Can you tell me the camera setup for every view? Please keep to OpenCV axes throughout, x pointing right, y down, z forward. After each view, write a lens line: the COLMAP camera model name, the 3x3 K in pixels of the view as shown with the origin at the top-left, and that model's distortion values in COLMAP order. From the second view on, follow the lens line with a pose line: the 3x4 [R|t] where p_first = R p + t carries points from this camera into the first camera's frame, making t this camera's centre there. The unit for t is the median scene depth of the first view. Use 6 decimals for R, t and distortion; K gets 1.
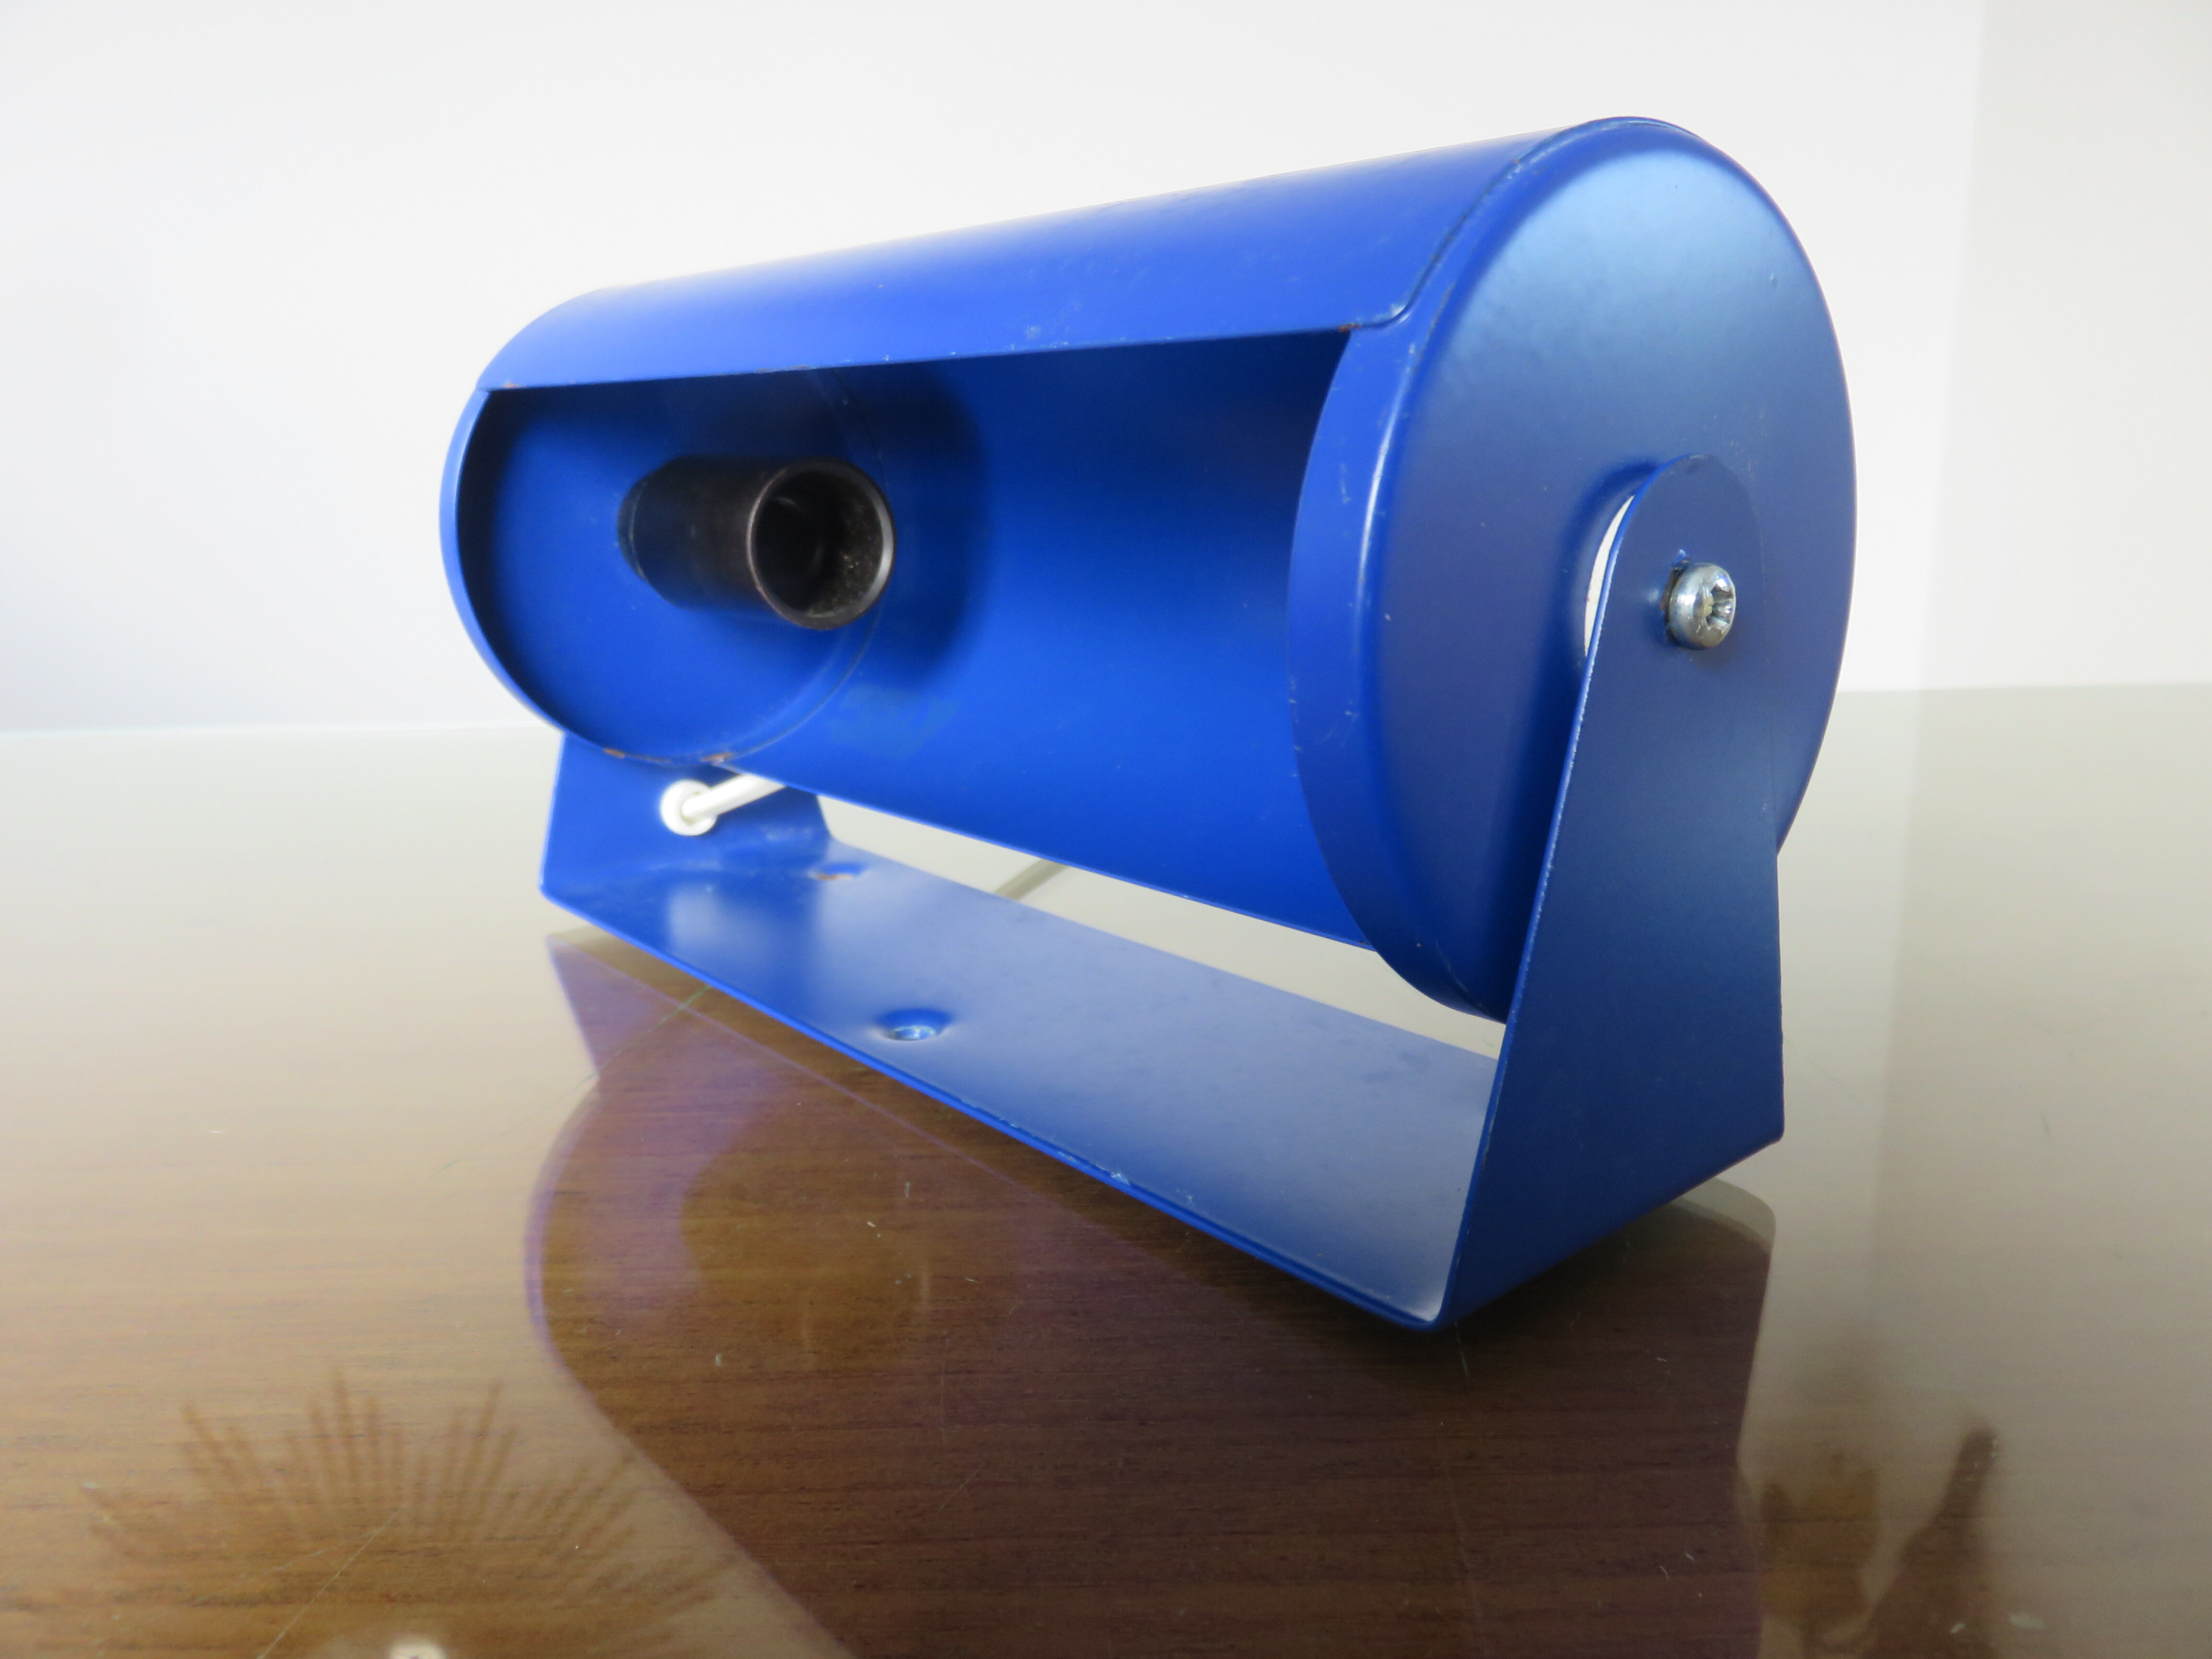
lens RADIAL K [[1736.5, 0, 1109.5], [0, 1736.5, 828.6], [0, 0, 1]] dist [0.034550, -0.014025]
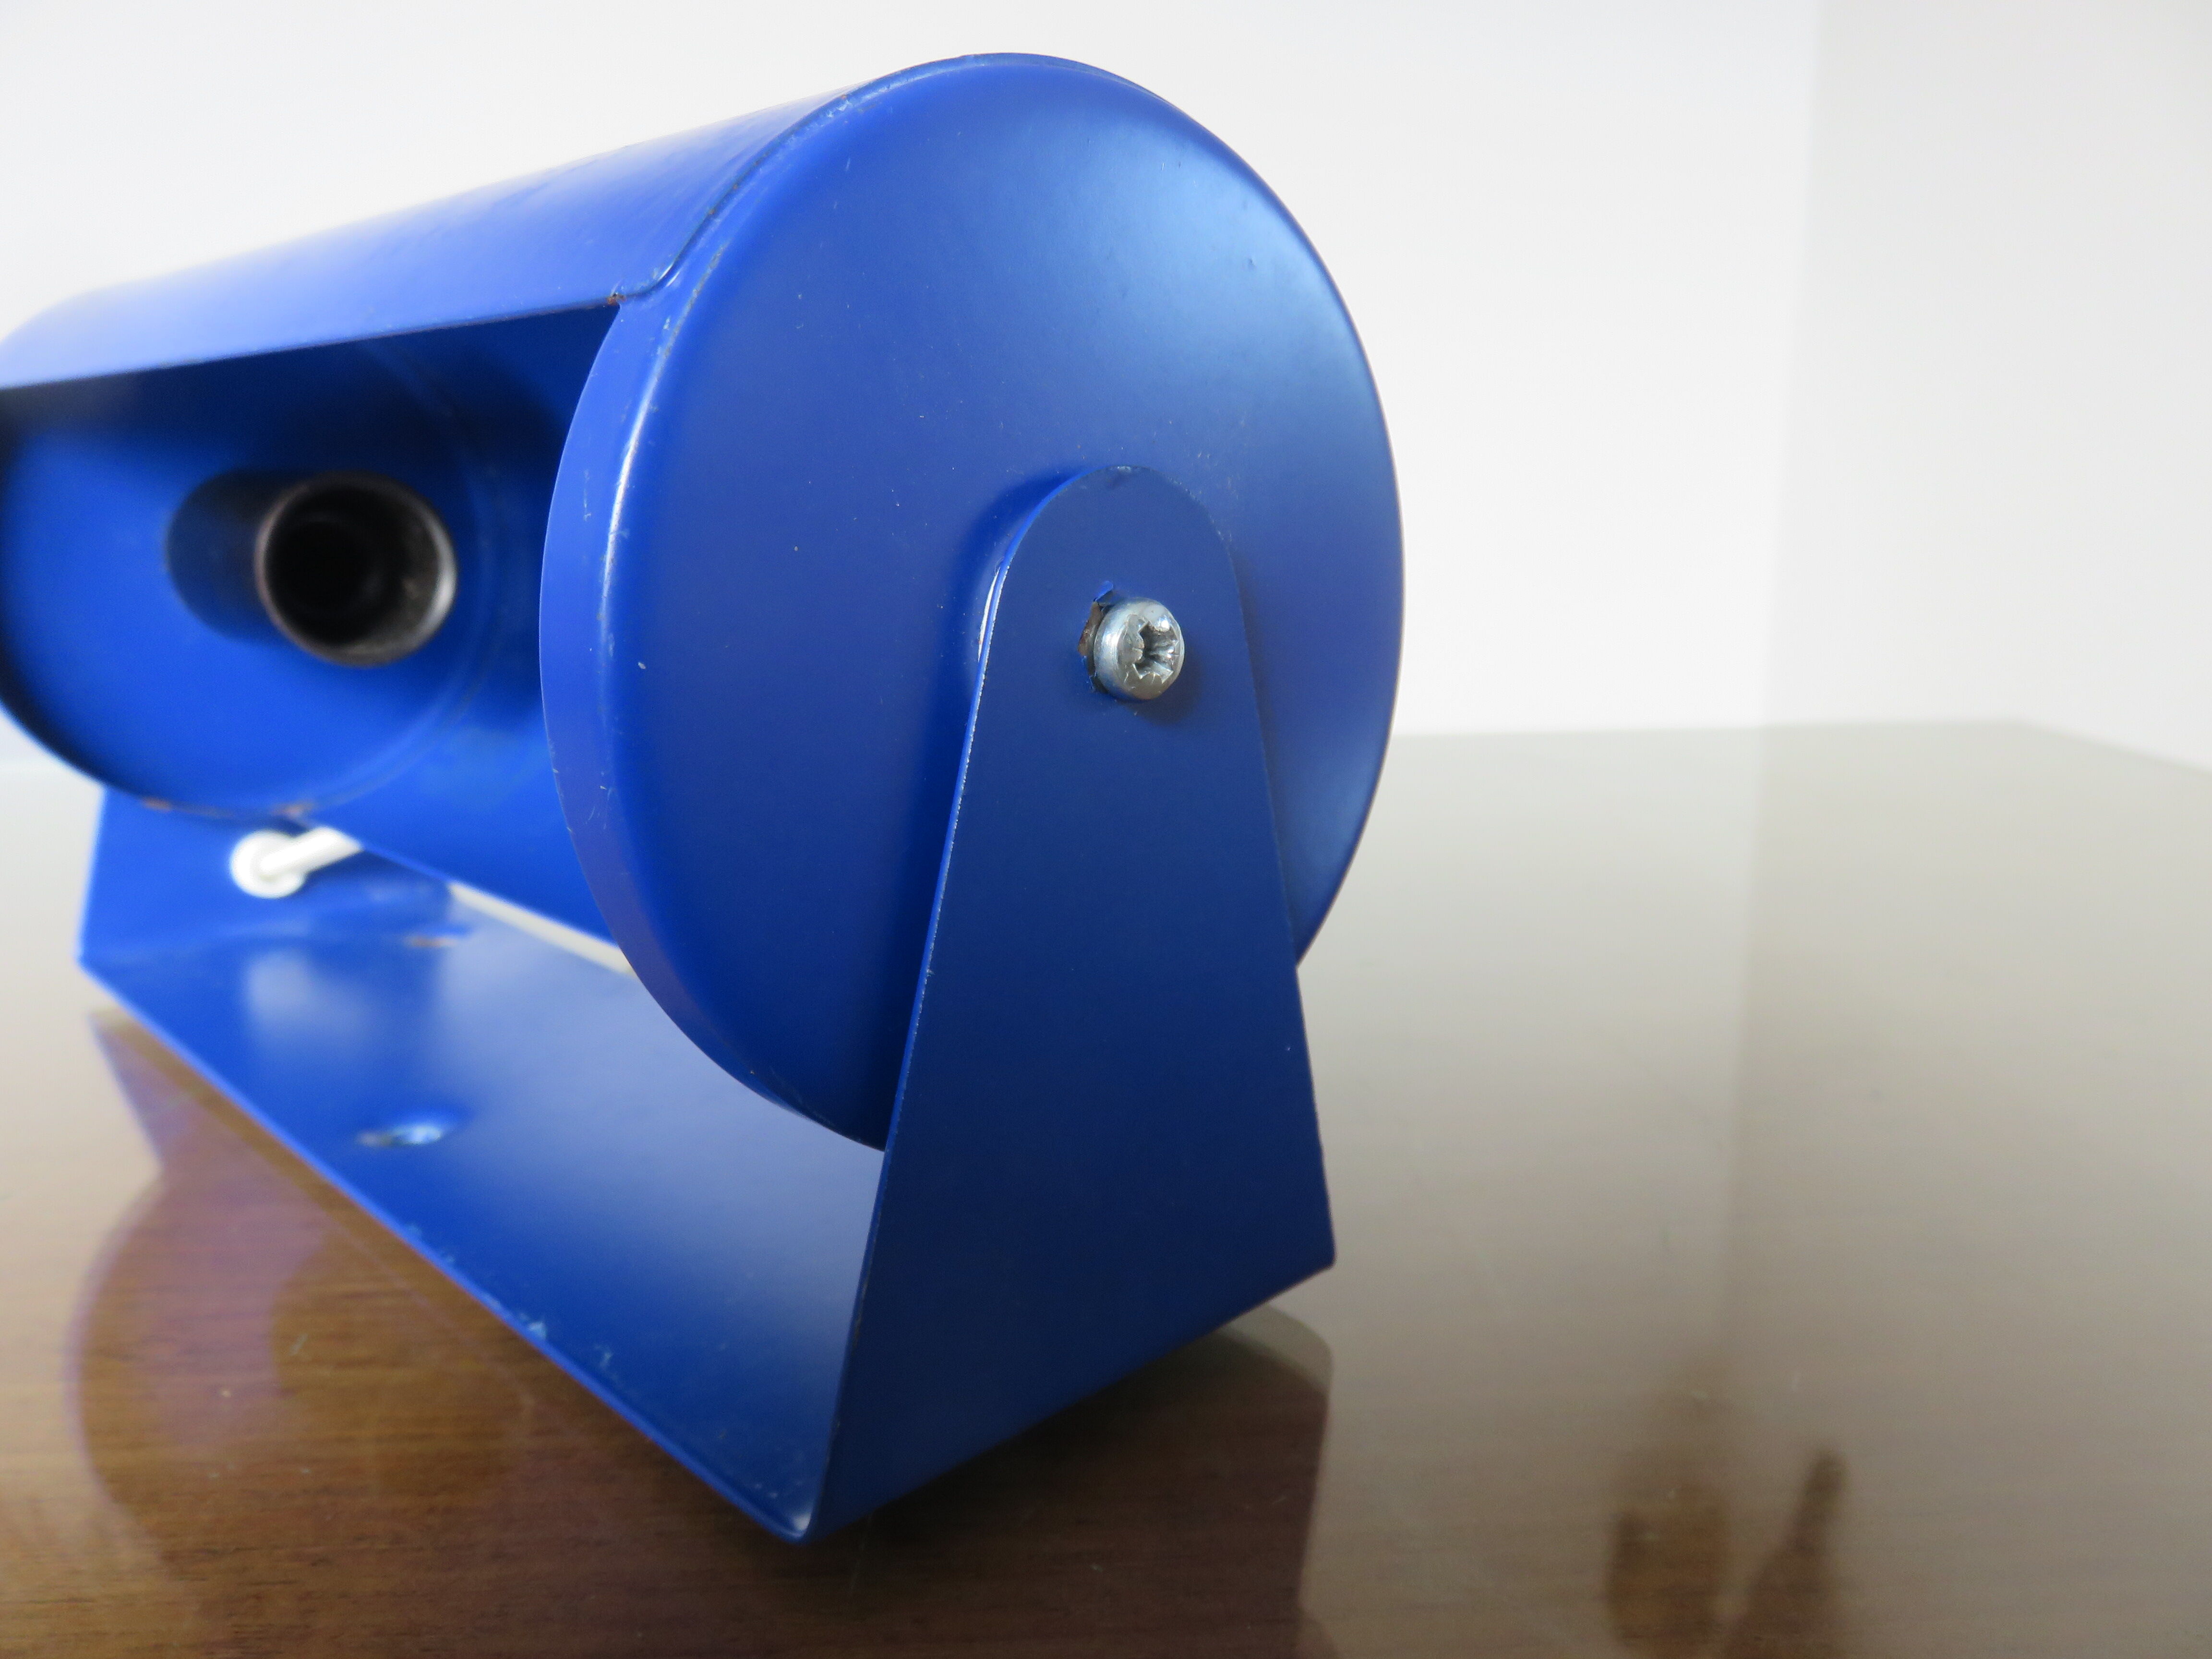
lens RADIAL K [[1736.5, 0, 1085.2], [0, 1736.5, 825.8], [0, 0, 1]] dist [0.034550, -0.014025]
pose [[0.998760, -0.005614, 0.049468, 0.153503], [0.006443, 0.999841, -0.016600, -0.017050], [-0.049366, 0.016898, 0.998638, 0.101424]]
